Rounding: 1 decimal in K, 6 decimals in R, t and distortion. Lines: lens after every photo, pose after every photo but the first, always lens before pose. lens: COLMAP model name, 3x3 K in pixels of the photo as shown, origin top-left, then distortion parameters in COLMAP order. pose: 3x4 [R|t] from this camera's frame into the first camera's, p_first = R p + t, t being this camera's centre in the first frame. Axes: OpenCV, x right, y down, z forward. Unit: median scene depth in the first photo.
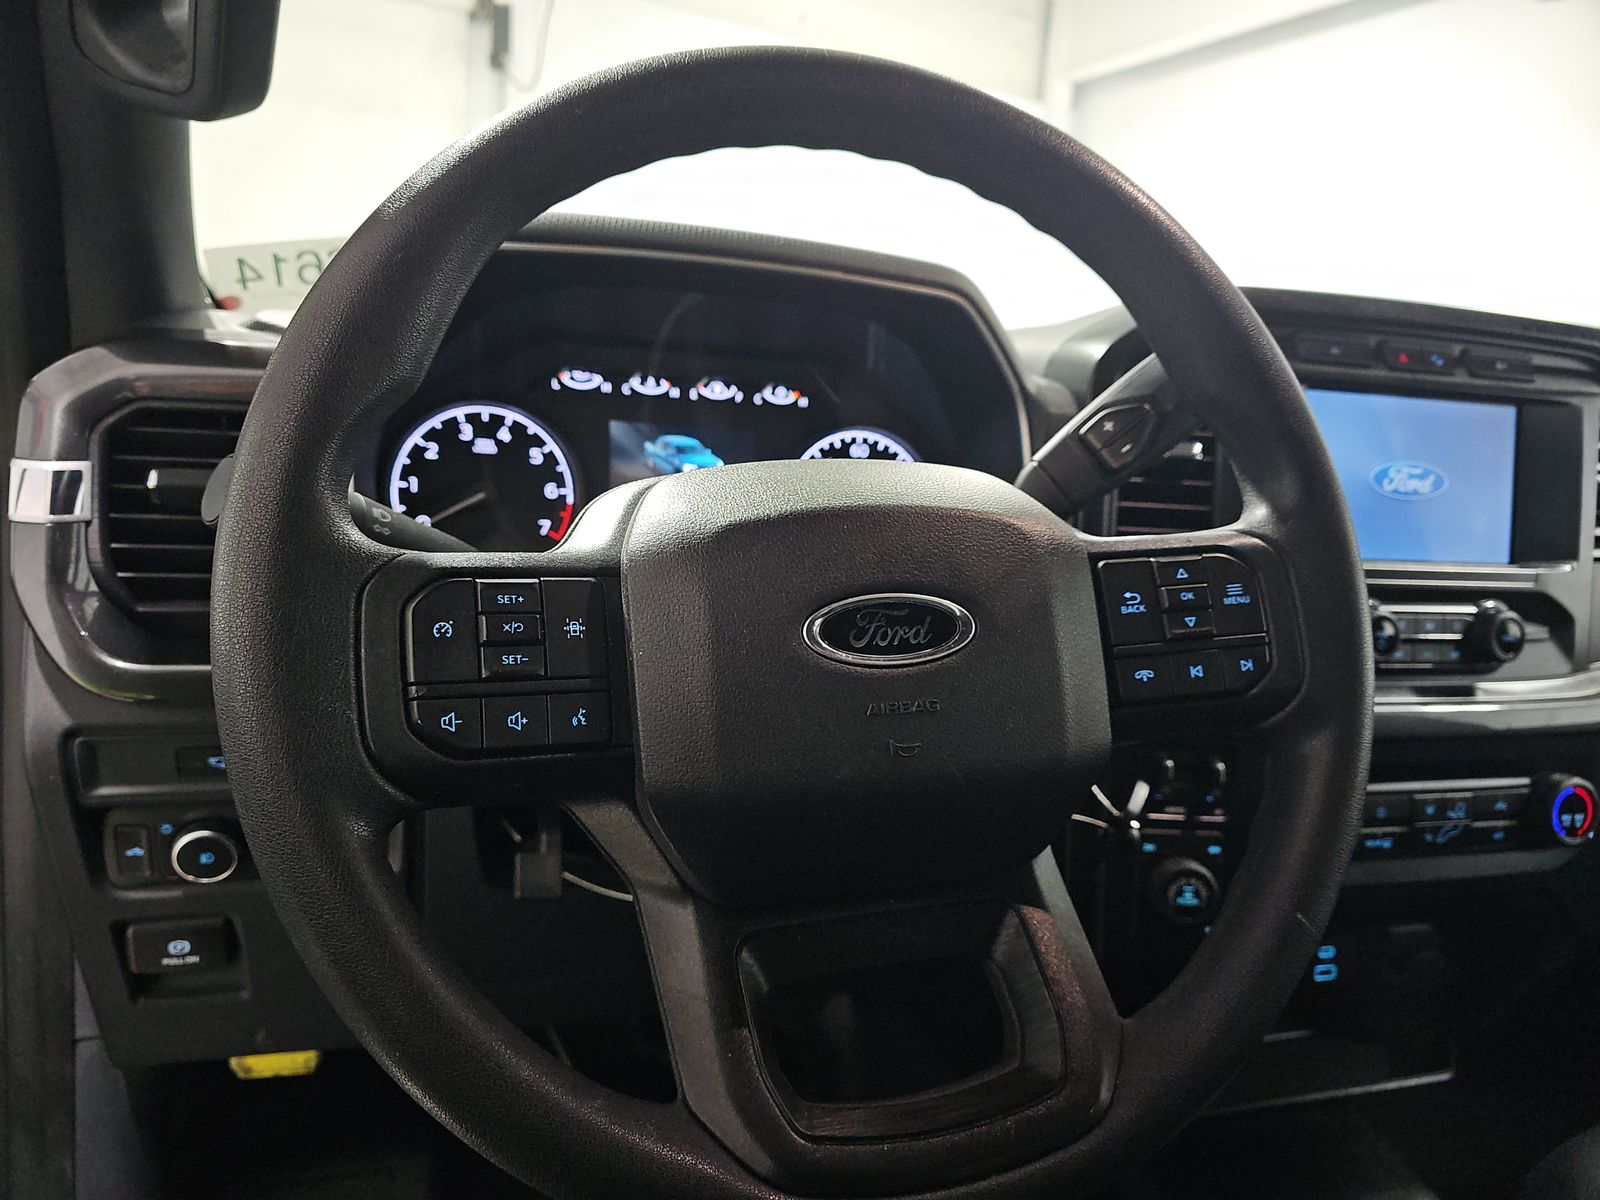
lens RADIAL K [[1057.7, 0, 795.9], [0, 1057.7, 568.8], [0, 0, 1]] dist [0.071481, -0.090944]
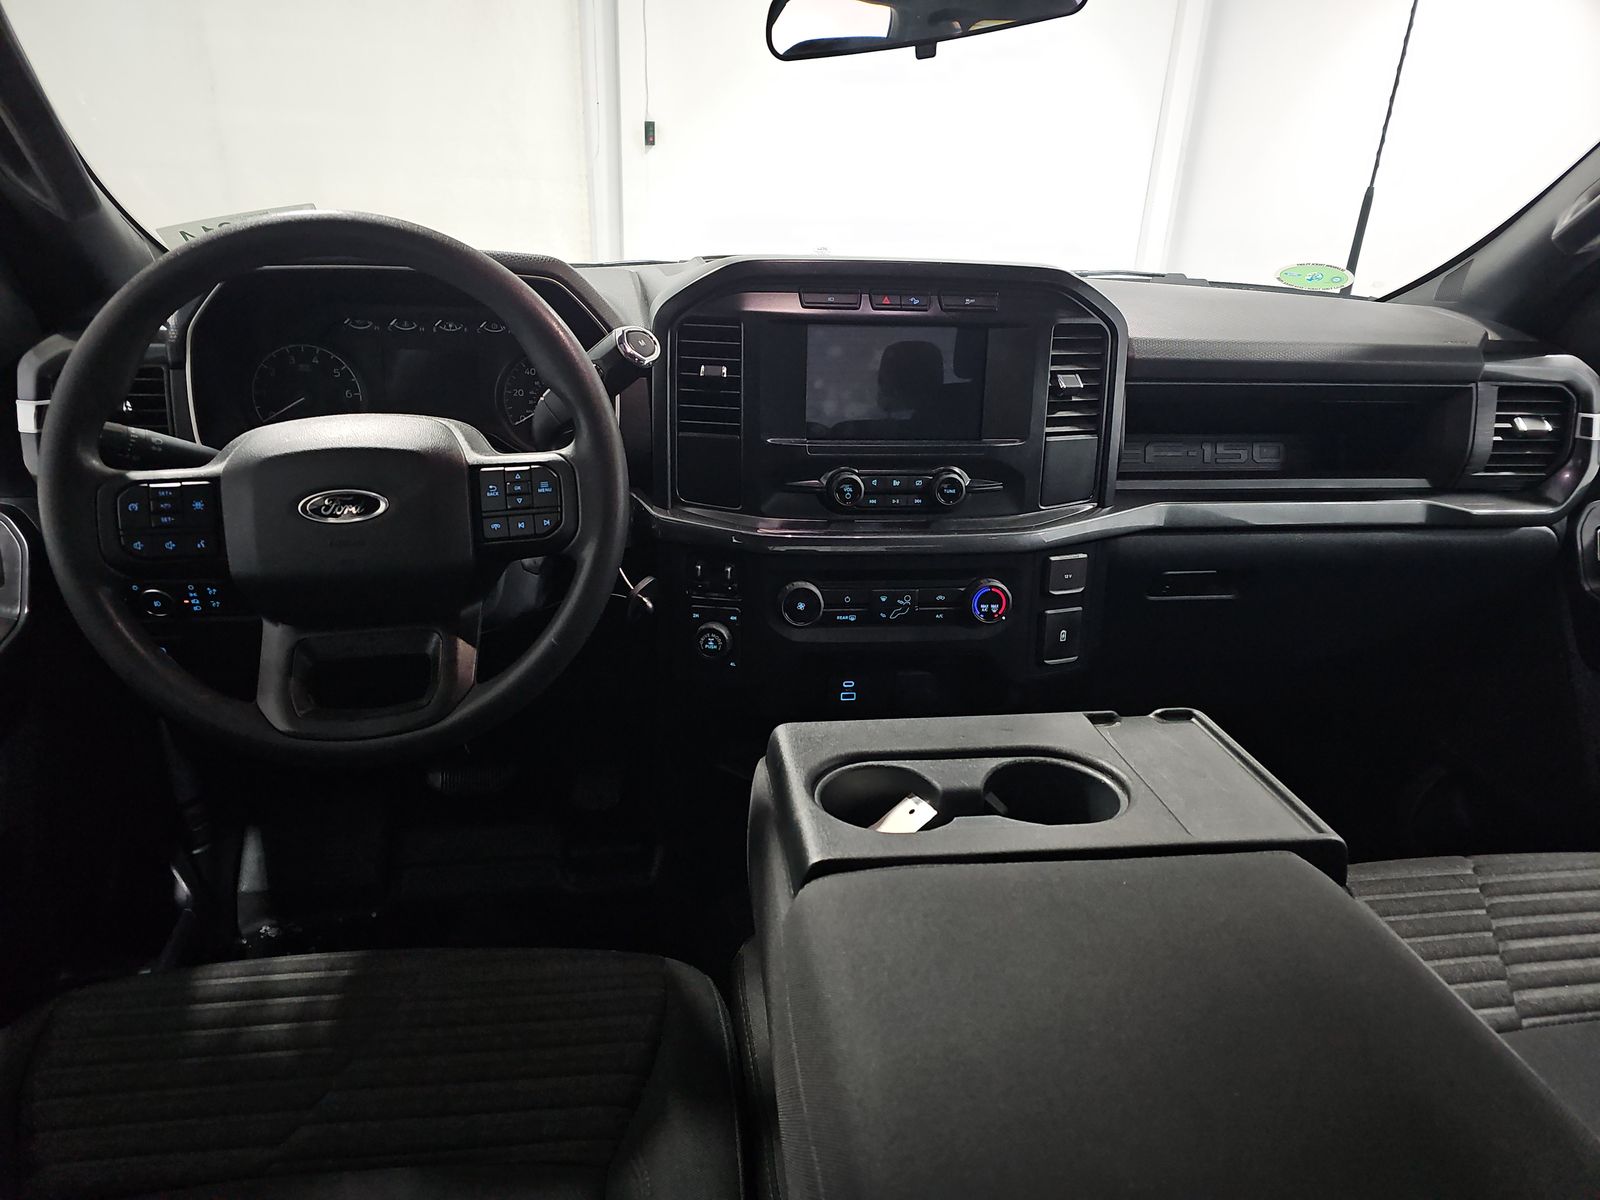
lens RADIAL K [[1049.5, 0, 802.5], [0, 1049.5, 574.2], [0, 0, 1]] dist [0.091980, -0.086008]
pose [[0.986981, 0.025113, -0.158862, 0.734413], [0.007473, 0.979507, 0.201270, -0.128683], [0.160661, -0.199837, 0.966568, -0.534105]]
